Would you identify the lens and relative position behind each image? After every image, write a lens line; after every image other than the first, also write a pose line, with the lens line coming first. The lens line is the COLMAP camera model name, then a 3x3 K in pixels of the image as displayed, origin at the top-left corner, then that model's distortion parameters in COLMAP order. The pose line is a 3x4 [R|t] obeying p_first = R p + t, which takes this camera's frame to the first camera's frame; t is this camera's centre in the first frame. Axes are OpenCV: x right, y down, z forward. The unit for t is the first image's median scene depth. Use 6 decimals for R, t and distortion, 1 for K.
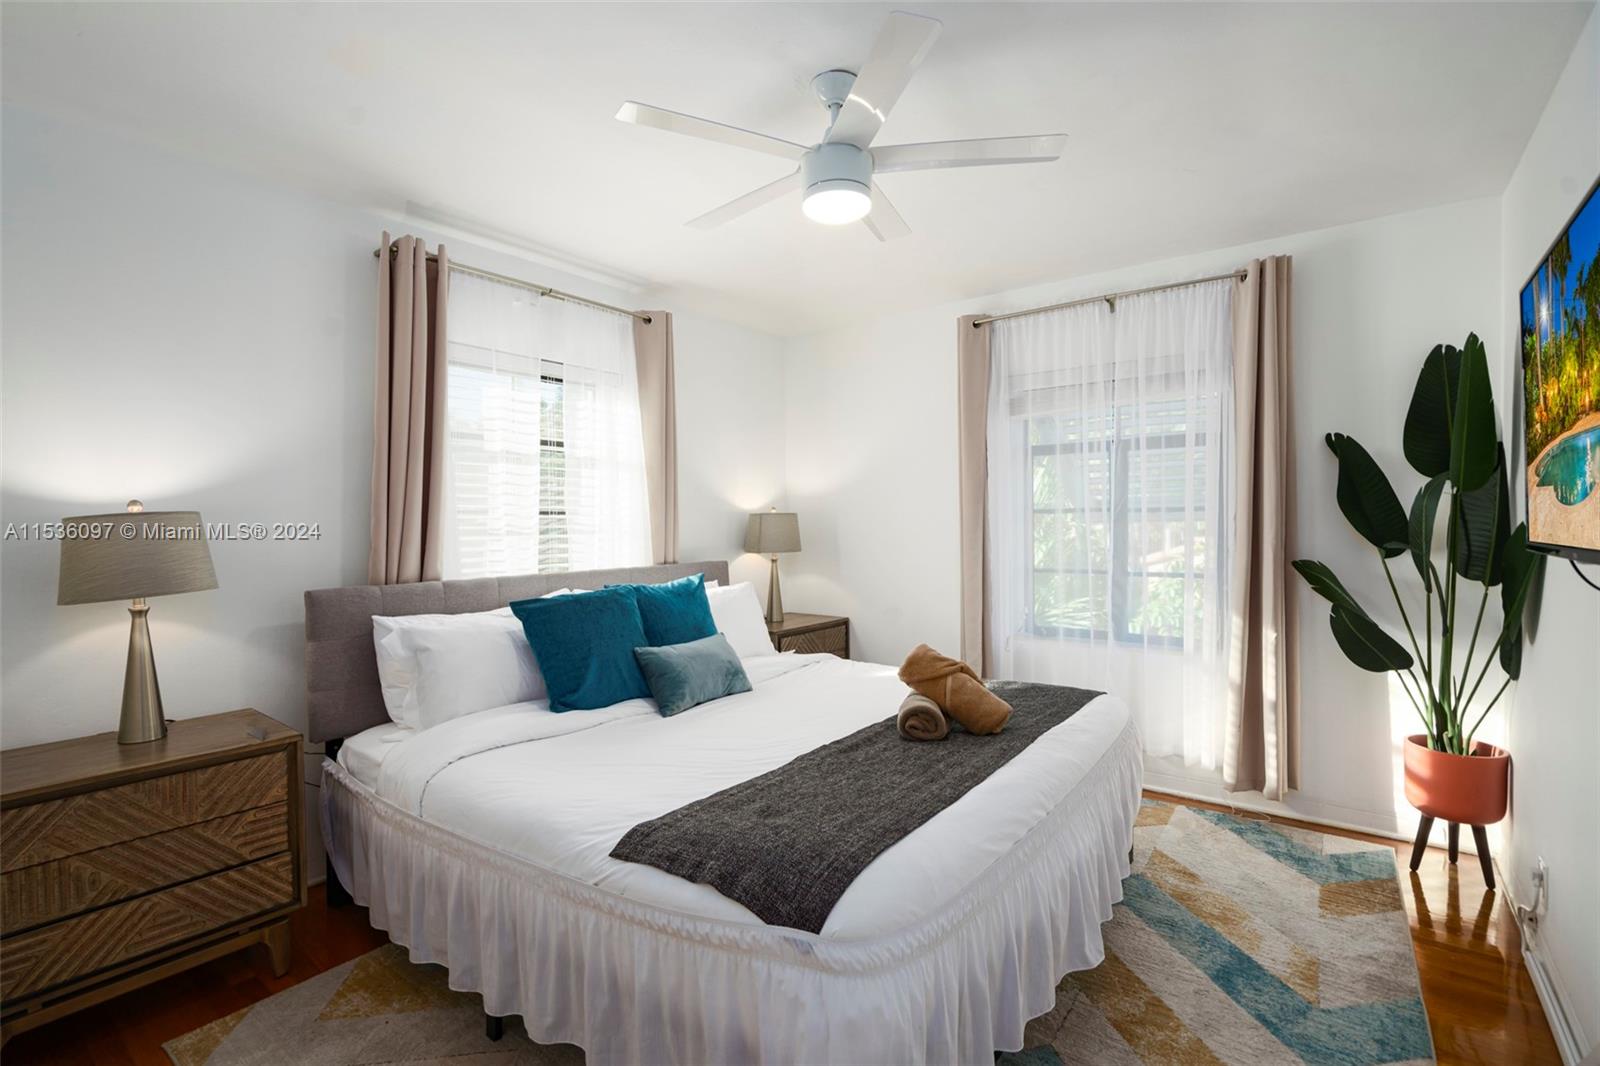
lens RADIAL K [[716.8, 0, 789.8], [0, 716.8, 522.7], [0, 0, 1]] dist [0.000740, 0.000521]
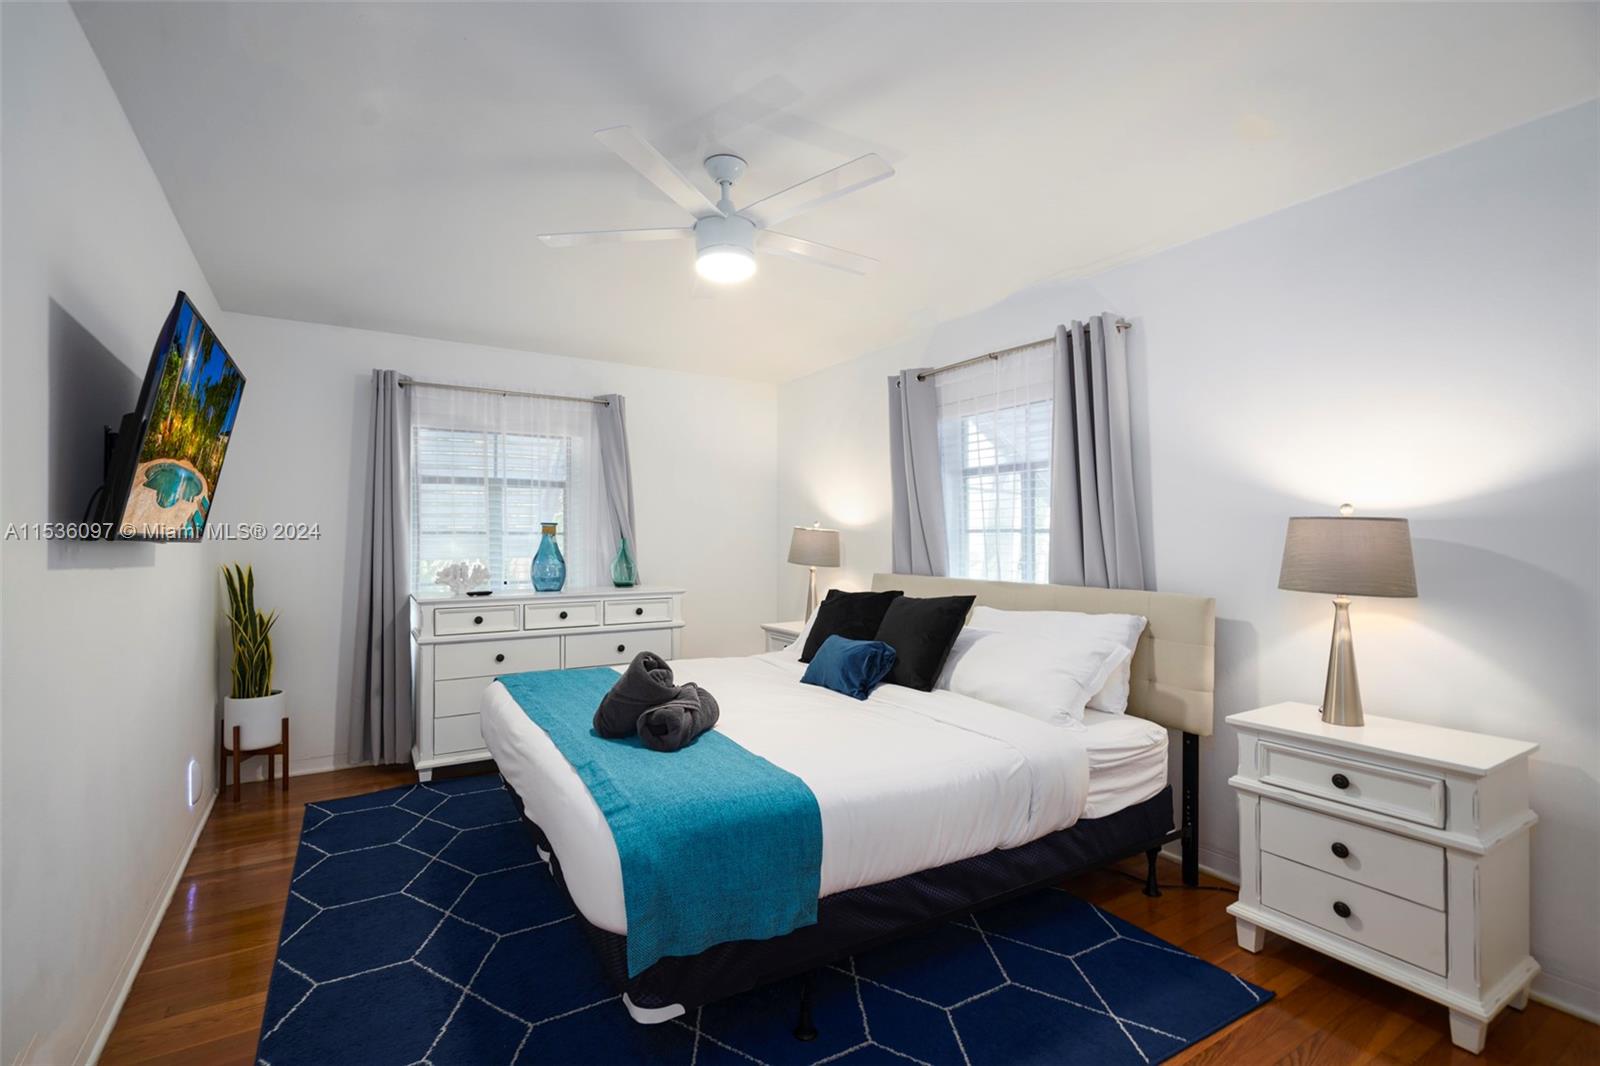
lens RADIAL K [[716.8, 0, 789.4], [0, 716.8, 527.7], [0, 0, 1]] dist [0.000740, 0.000521]
pose [[-0.347526, -0.002650, -0.937667, 1.709515], [0.004563, 0.999979, -0.004517, 0.022065], [0.937659, -0.005849, -0.347507, 2.277108]]
